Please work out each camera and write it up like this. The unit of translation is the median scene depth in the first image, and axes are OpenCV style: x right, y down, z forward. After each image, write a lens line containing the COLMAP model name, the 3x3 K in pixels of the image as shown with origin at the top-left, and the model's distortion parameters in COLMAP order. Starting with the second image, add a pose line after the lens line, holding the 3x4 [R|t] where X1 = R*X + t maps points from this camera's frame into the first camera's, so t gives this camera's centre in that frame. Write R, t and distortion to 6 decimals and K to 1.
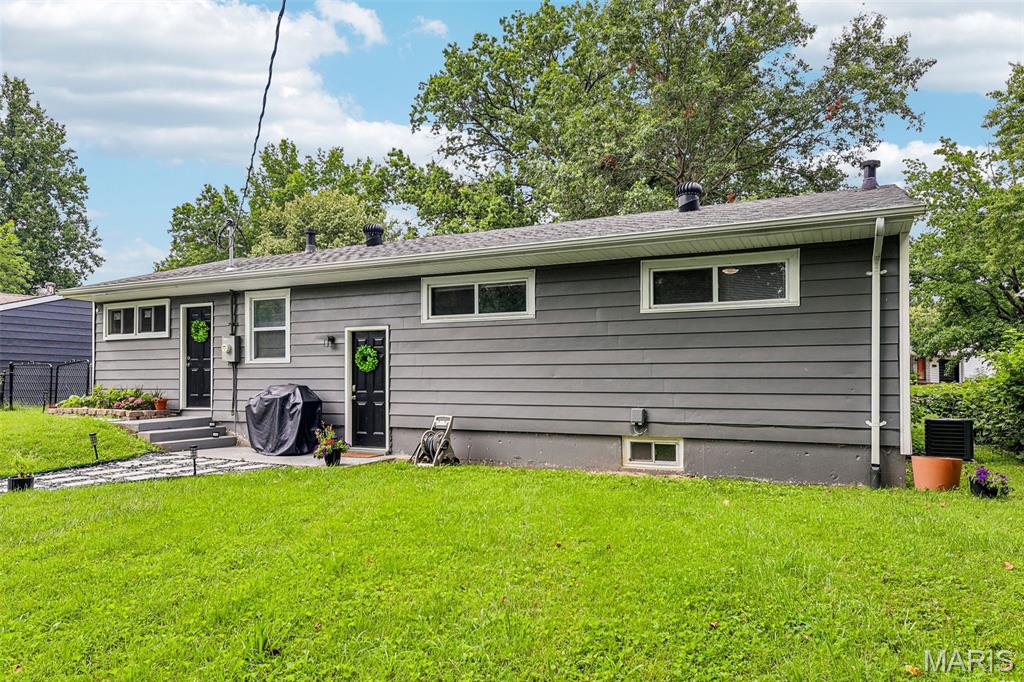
lens RADIAL K [[690.7, 0, 511.9], [0, 690.7, 396.9], [0, 0, 1]] dist [0.001601, 0.002523]
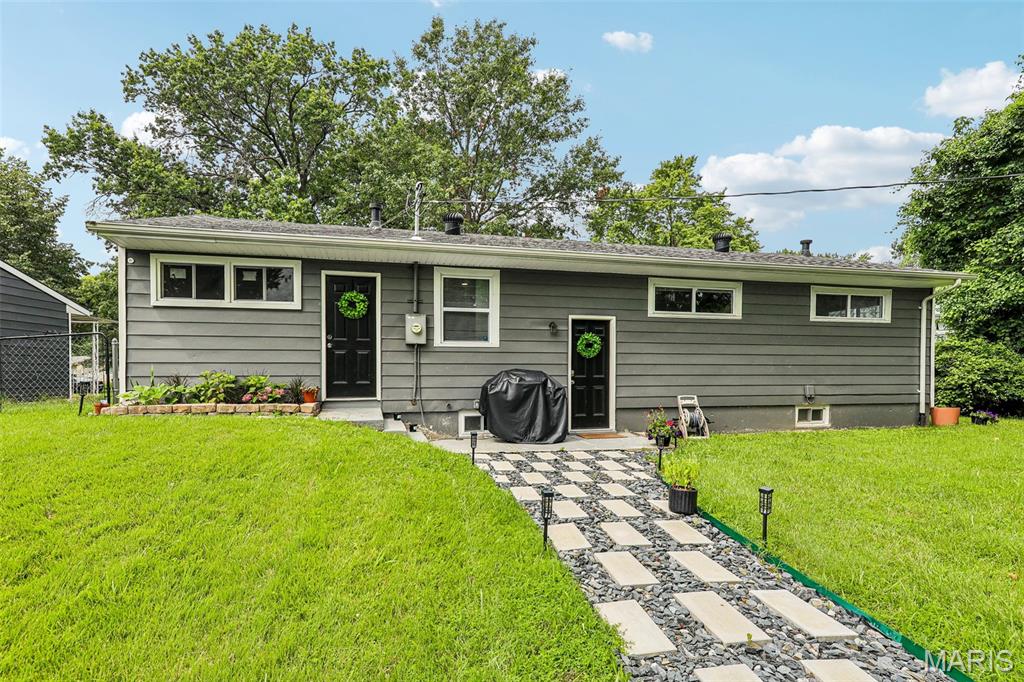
lens RADIAL K [[531.3, 0, 506.8], [0, 531.3, 377.6], [0, 0, 1]] dist [0.008259, 0.000398]
pose [[0.755793, -0.013428, 0.654673, -0.843132], [0.010291, 0.999910, 0.008629, -0.013863], [-0.654730, 0.000215, 0.755863, 0.456066]]
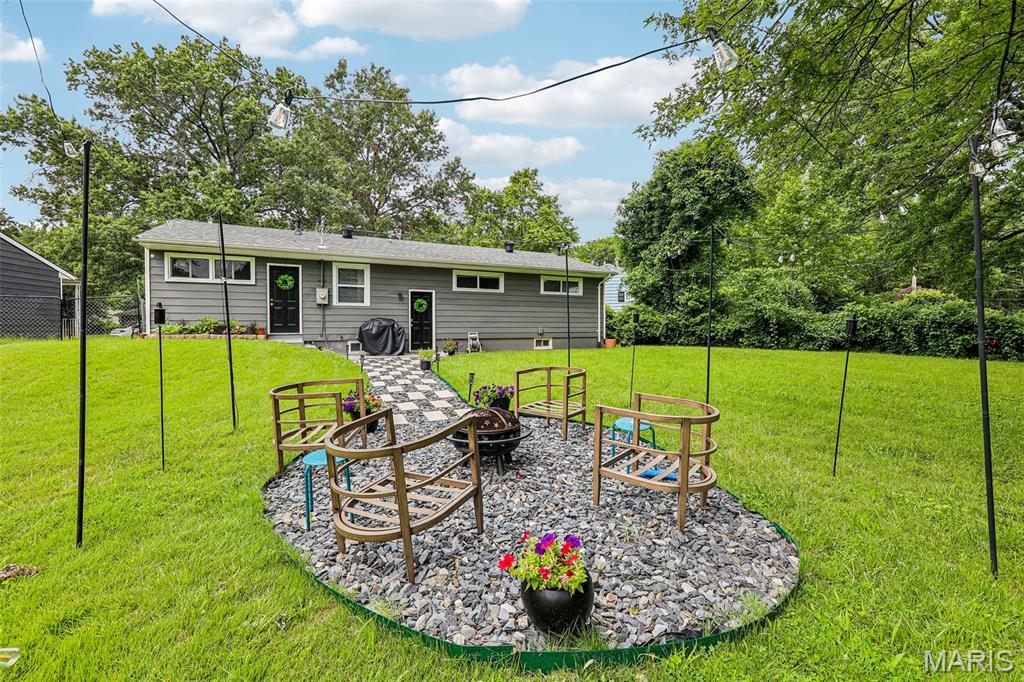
lens RADIAL K [[416.1, 0, 493.8], [0, 416.1, 337.1], [0, 0, 1]] dist [0.001595, 0.000119]
pose [[0.611666, -0.033368, 0.790412, -1.036524], [0.004884, 0.999250, 0.038405, -0.009306], [-0.791101, -0.019631, 0.611370, 0.086245]]
